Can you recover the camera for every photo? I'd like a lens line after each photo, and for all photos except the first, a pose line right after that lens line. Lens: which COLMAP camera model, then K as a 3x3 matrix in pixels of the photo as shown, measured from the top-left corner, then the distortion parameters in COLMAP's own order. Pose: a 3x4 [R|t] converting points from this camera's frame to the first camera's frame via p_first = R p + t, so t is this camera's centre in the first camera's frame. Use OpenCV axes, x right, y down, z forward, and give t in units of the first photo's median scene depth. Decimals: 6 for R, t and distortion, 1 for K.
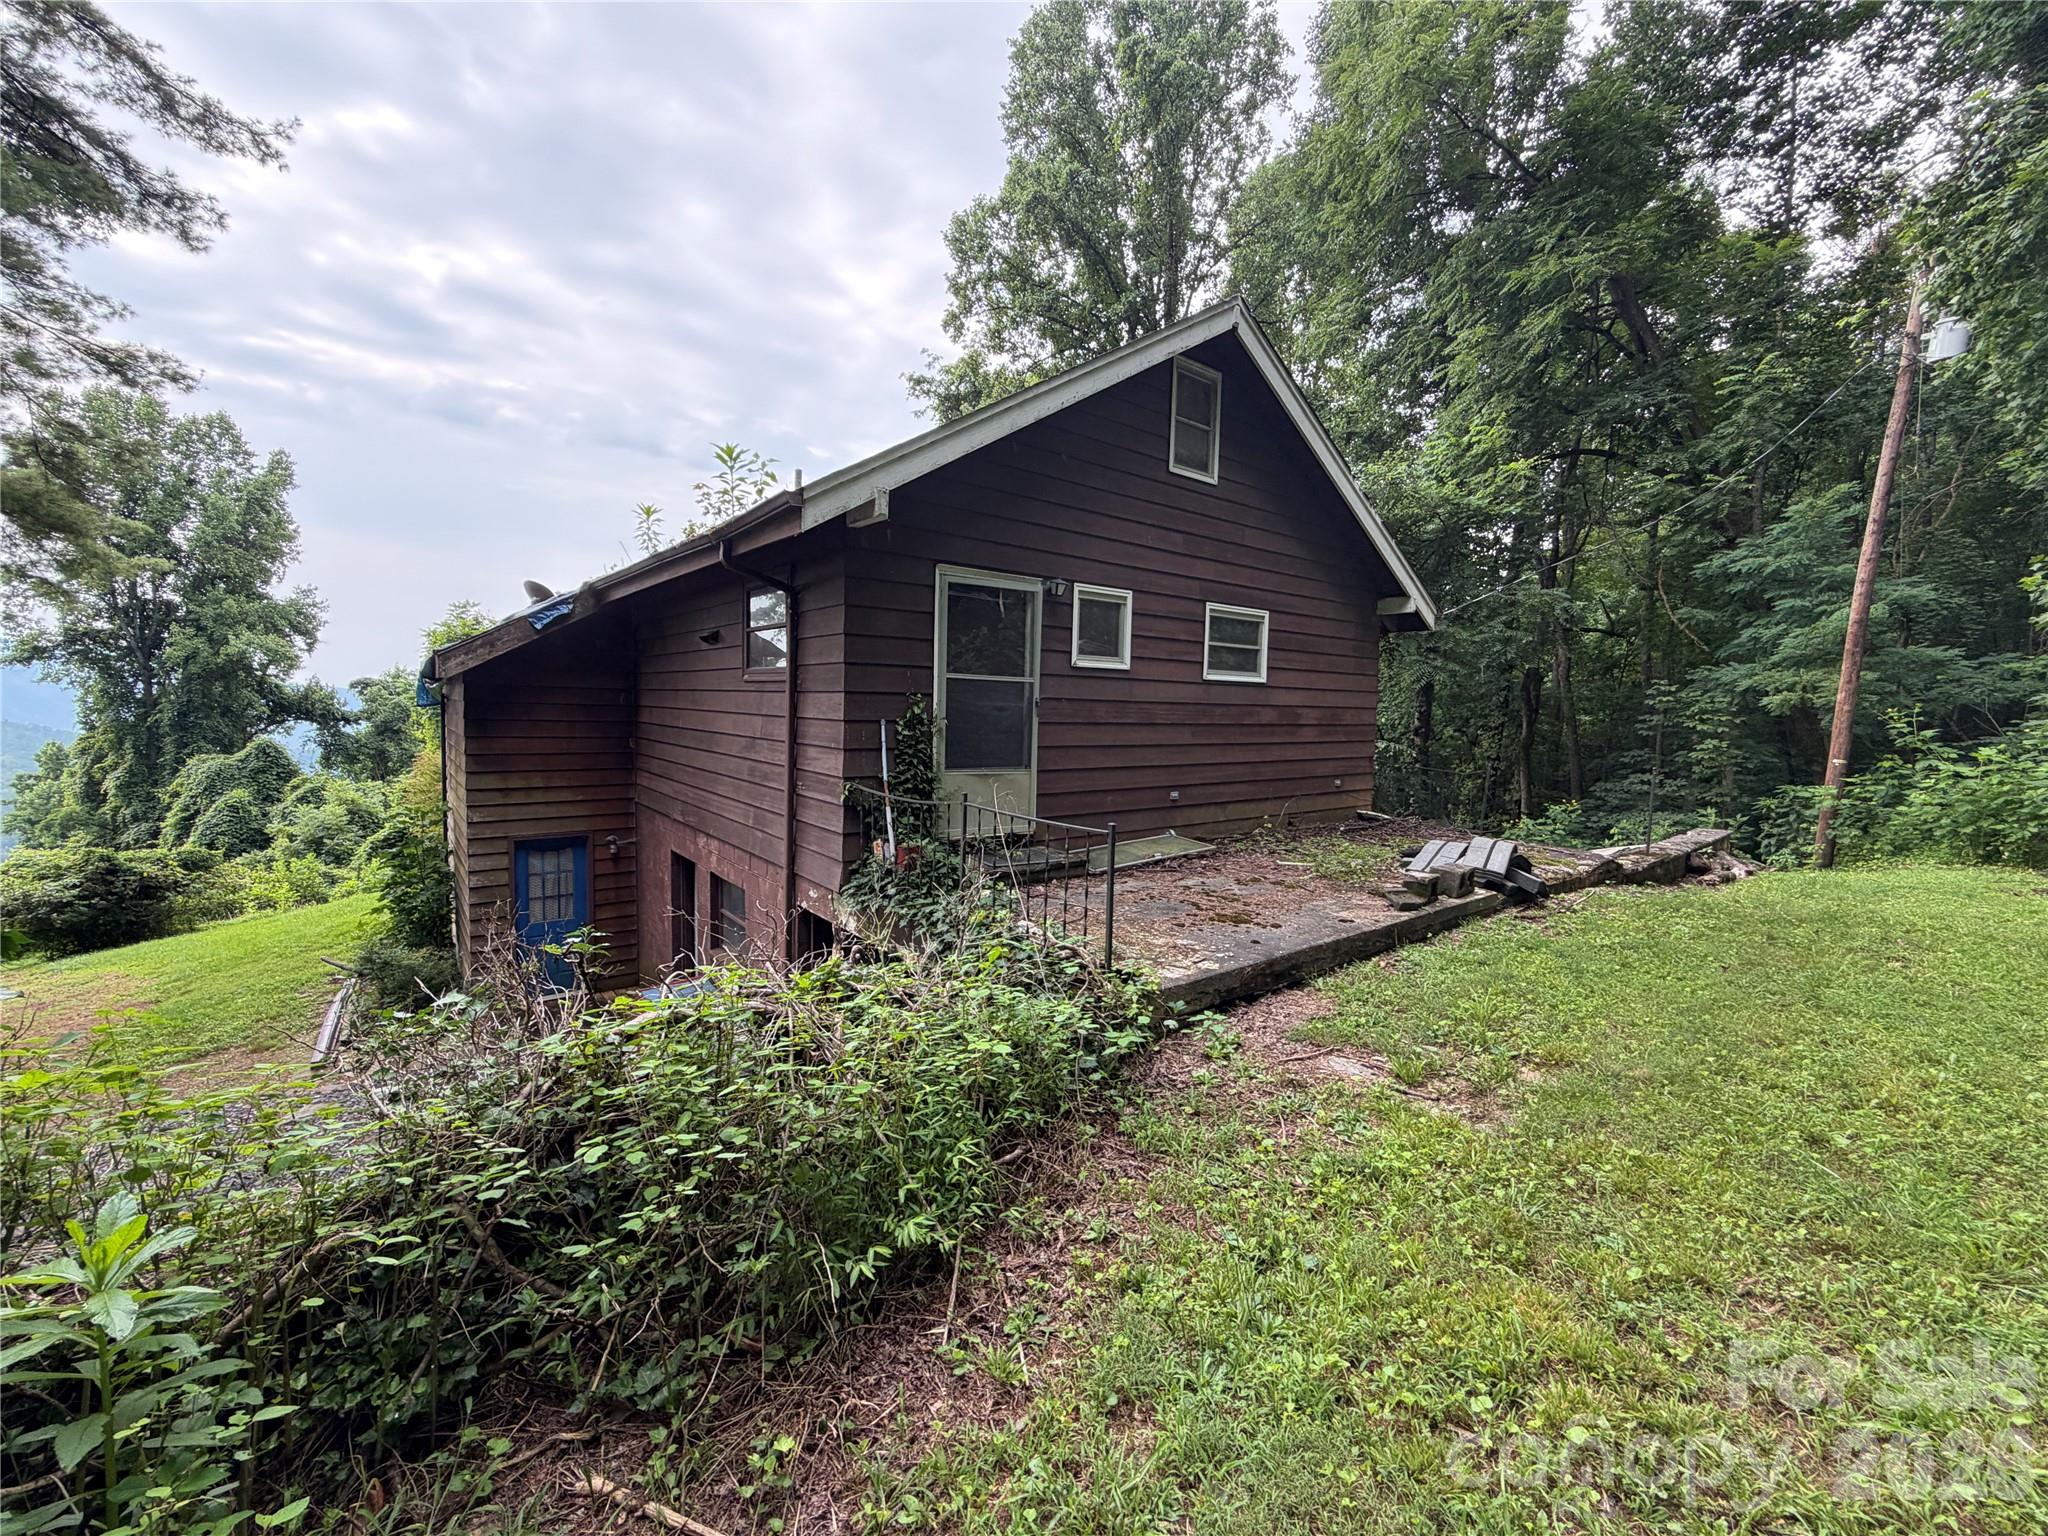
lens RADIAL K [[810.6, 0, 1013.9], [0, 810.6, 767.3], [0, 0, 1]] dist [0.001972, 0.000506]
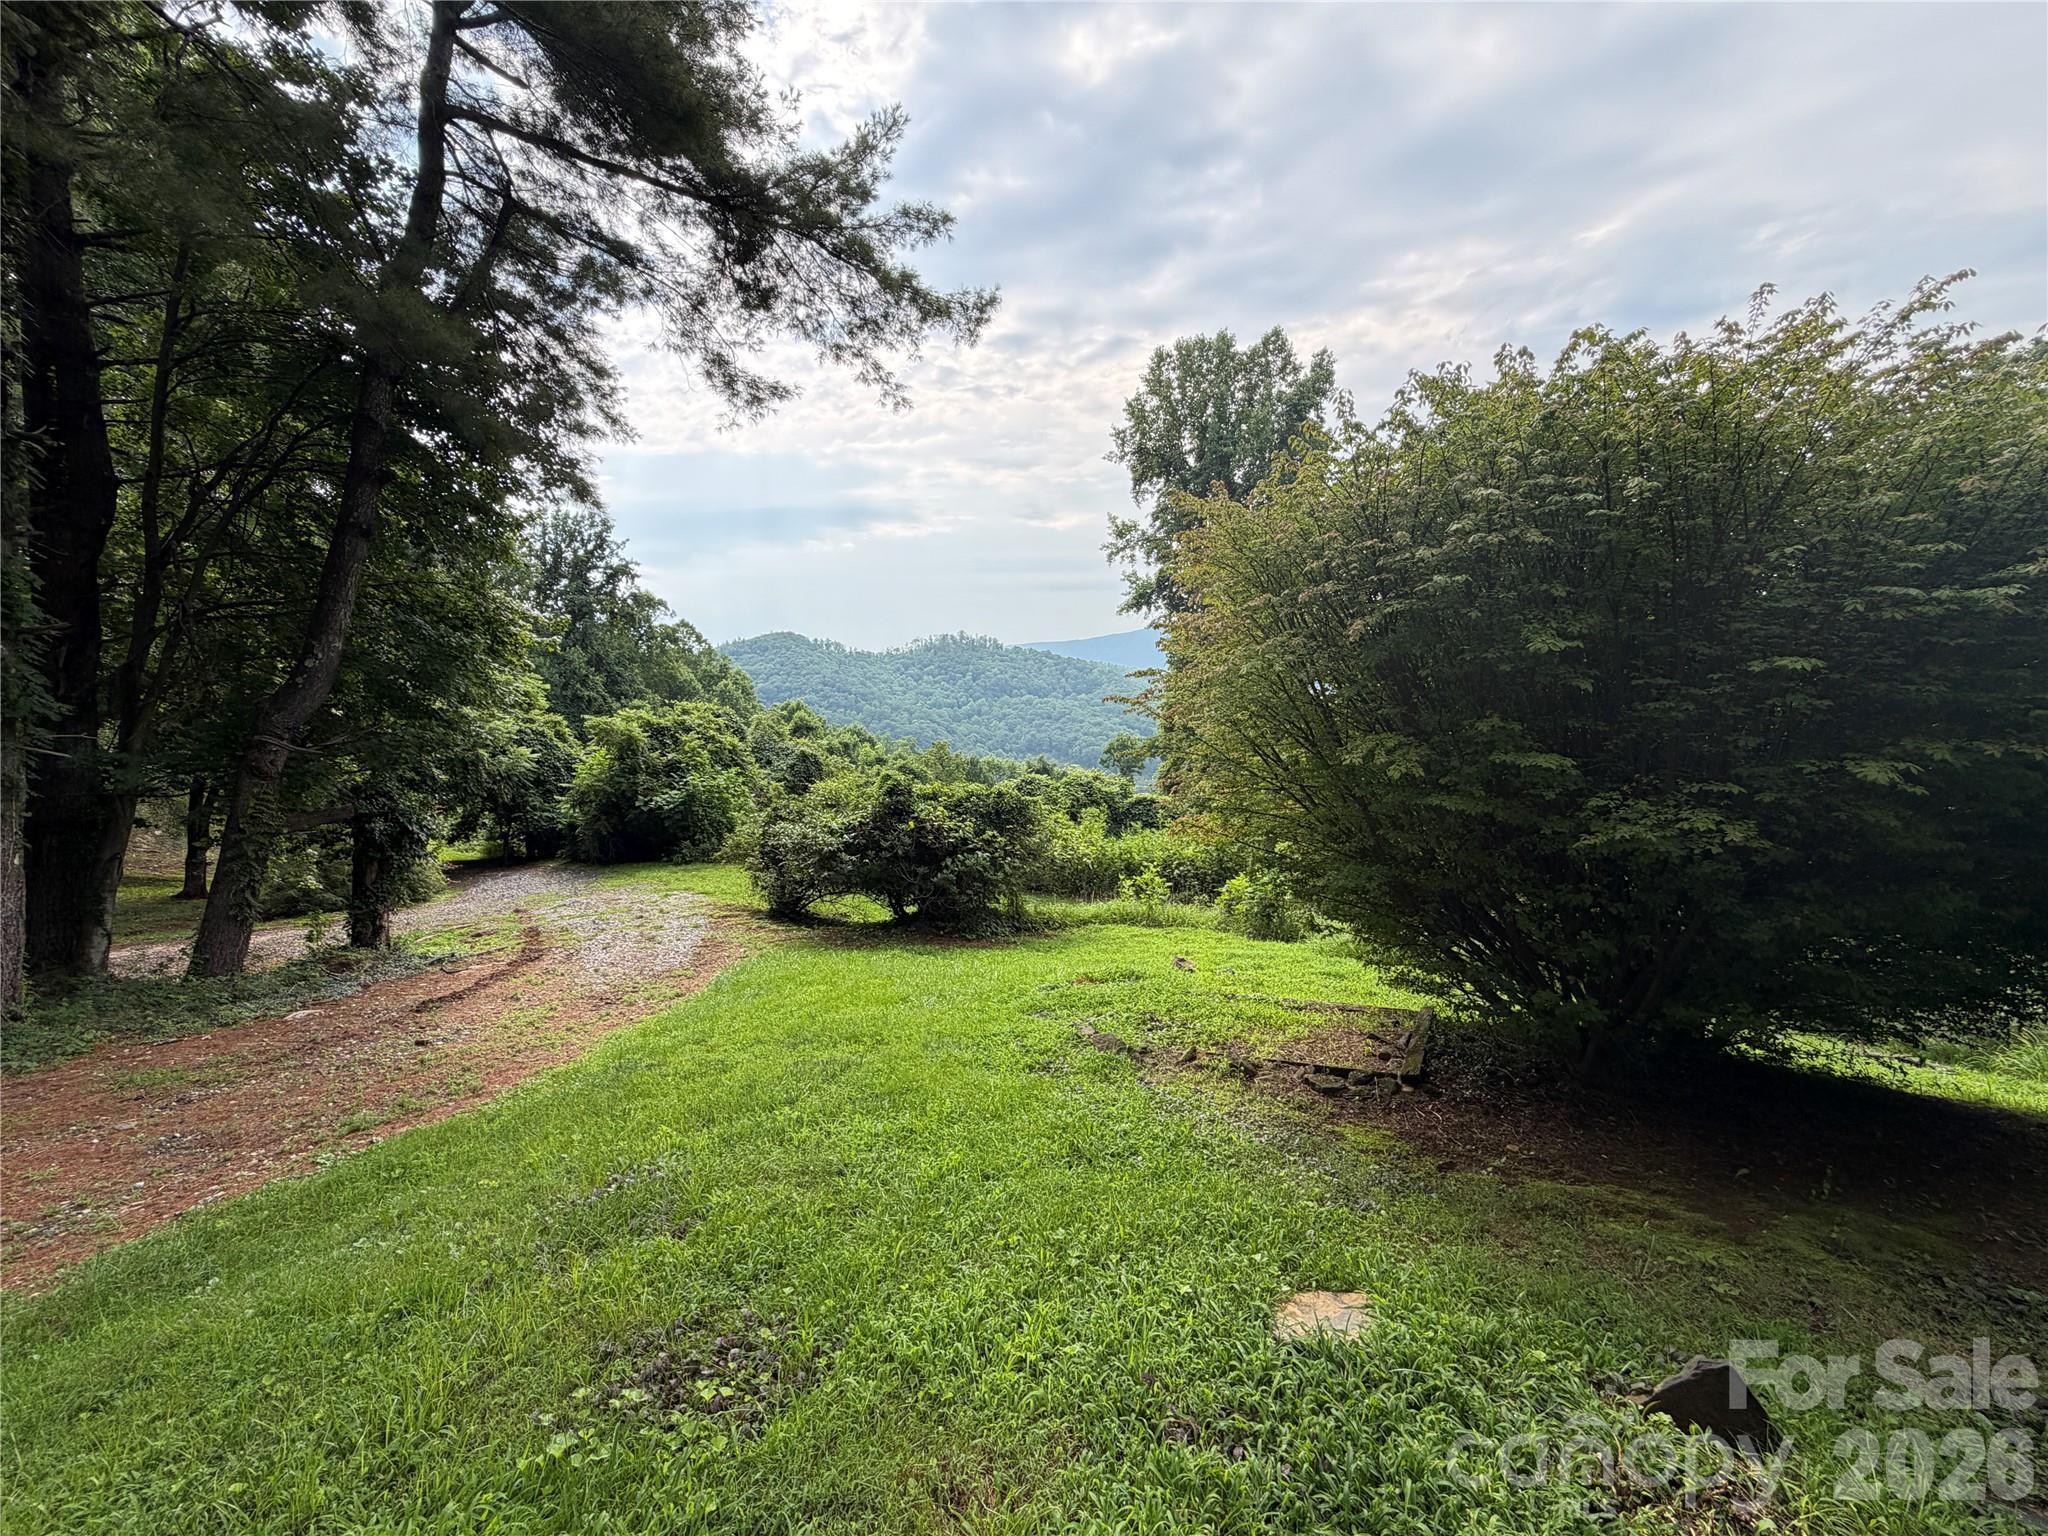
lens RADIAL K [[810.6, 0, 1016.2], [0, 810.6, 762.3], [0, 0, 1]] dist [0.001972, 0.000506]
pose [[0.420864, 0.081886, -0.903420, -0.224190], [-0.048318, 0.996527, 0.067816, 0.018767], [0.905836, 0.015111, 0.423359, 0.358941]]
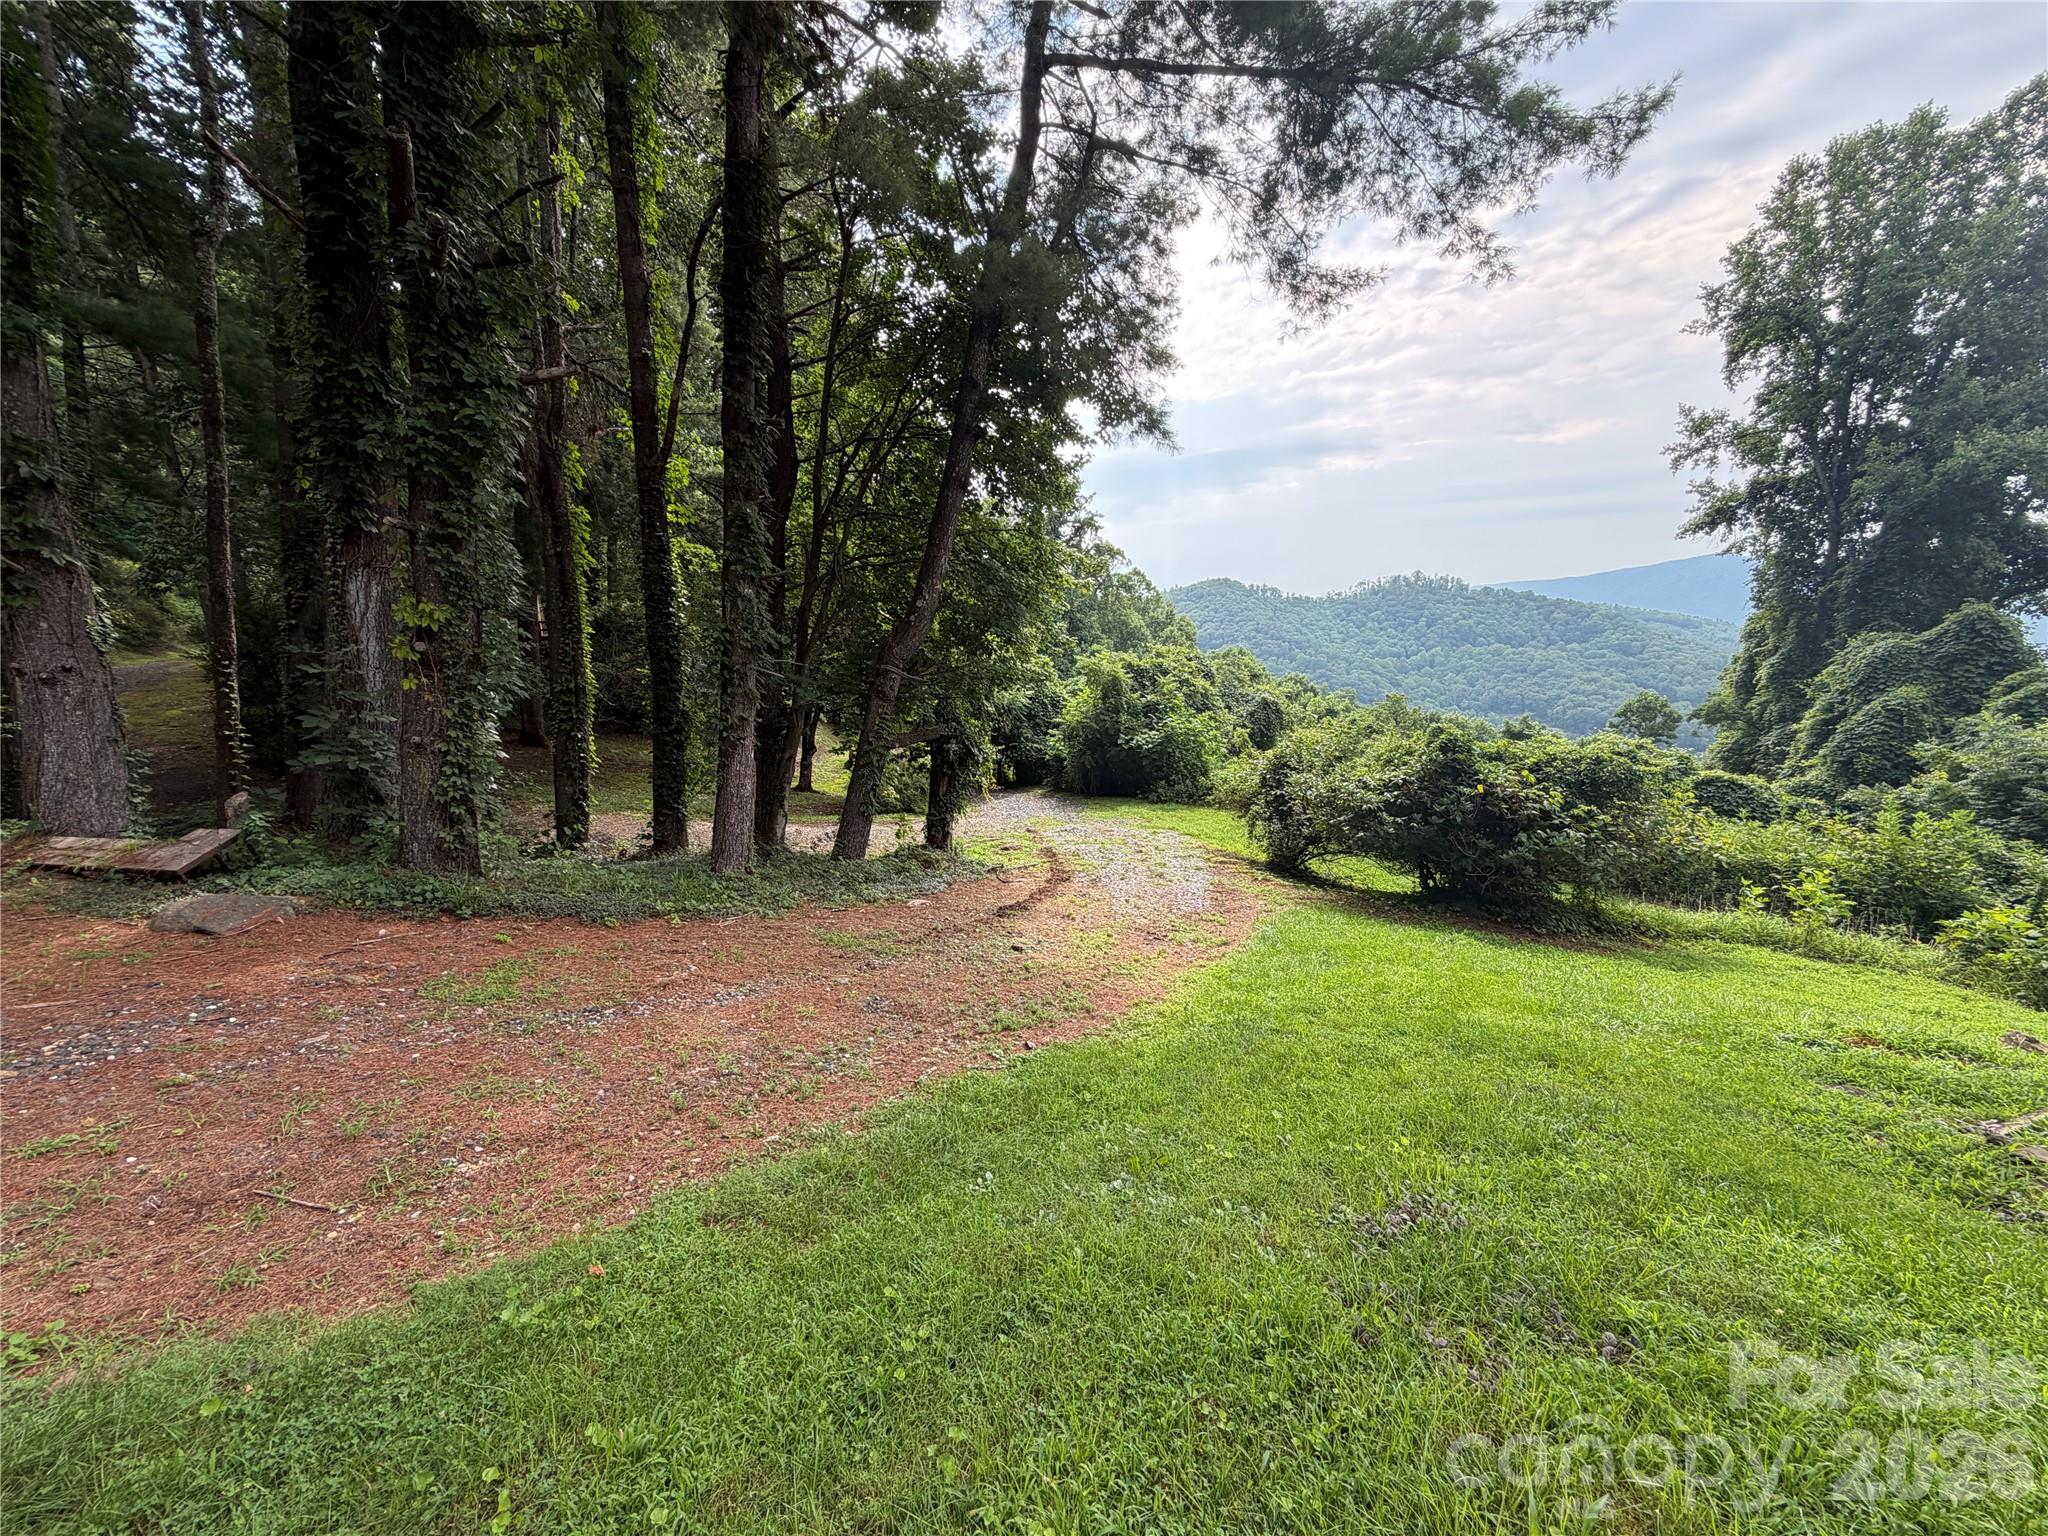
lens RADIAL K [[810.6, 0, 1025.3], [0, 810.6, 761.4], [0, 0, 1]] dist [0.001972, 0.000506]
pose [[-0.069324, 0.152811, -0.985821, -0.250512], [-0.056660, 0.986000, 0.156823, 0.023727], [0.995984, 0.066729, -0.059696, 0.327731]]
